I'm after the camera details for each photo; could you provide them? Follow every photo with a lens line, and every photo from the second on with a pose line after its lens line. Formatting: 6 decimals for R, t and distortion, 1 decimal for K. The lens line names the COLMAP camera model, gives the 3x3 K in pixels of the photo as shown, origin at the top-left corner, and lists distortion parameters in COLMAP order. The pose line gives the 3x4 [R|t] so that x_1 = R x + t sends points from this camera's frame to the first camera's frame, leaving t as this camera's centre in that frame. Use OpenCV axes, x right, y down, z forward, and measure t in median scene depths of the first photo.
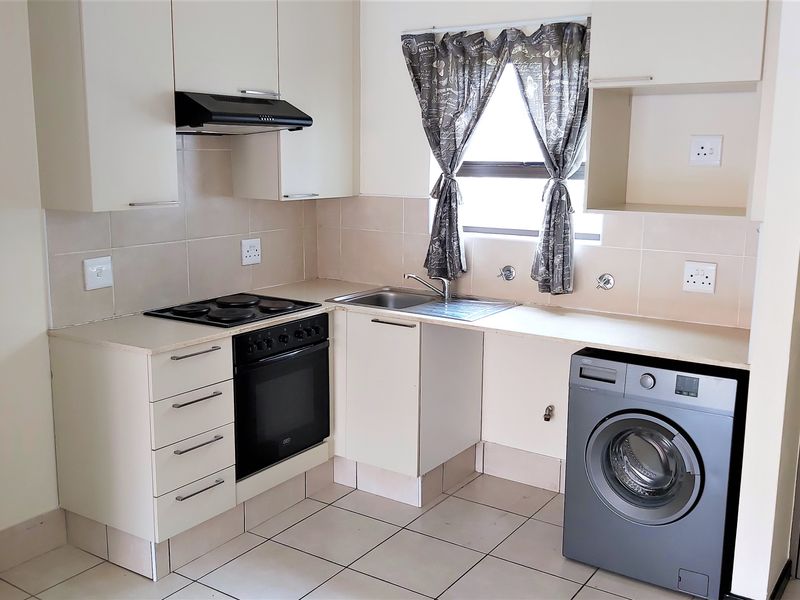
lens RADIAL K [[814.4, 0, 376.1], [0, 814.4, 298.8], [0, 0, 1]] dist [0.005096, -0.007566]
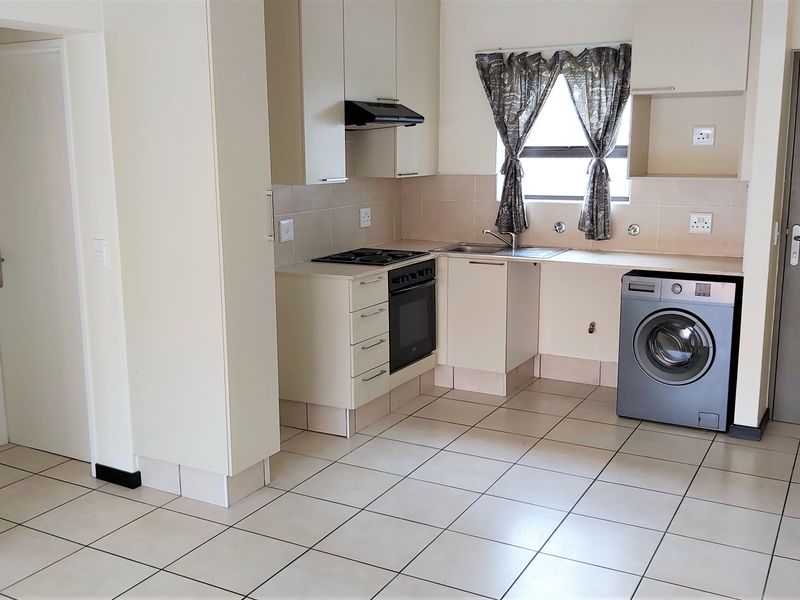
lens RADIAL K [[814.4, 0, 376.1], [0, 814.4, 298.8], [0, 0, 1]] dist [0.005096, -0.007566]
pose [[0.997419, -0.030513, 0.064996, -0.260887], [0.029728, 0.999473, 0.013011, 0.067273], [-0.065359, -0.011045, 0.997801, -0.384734]]
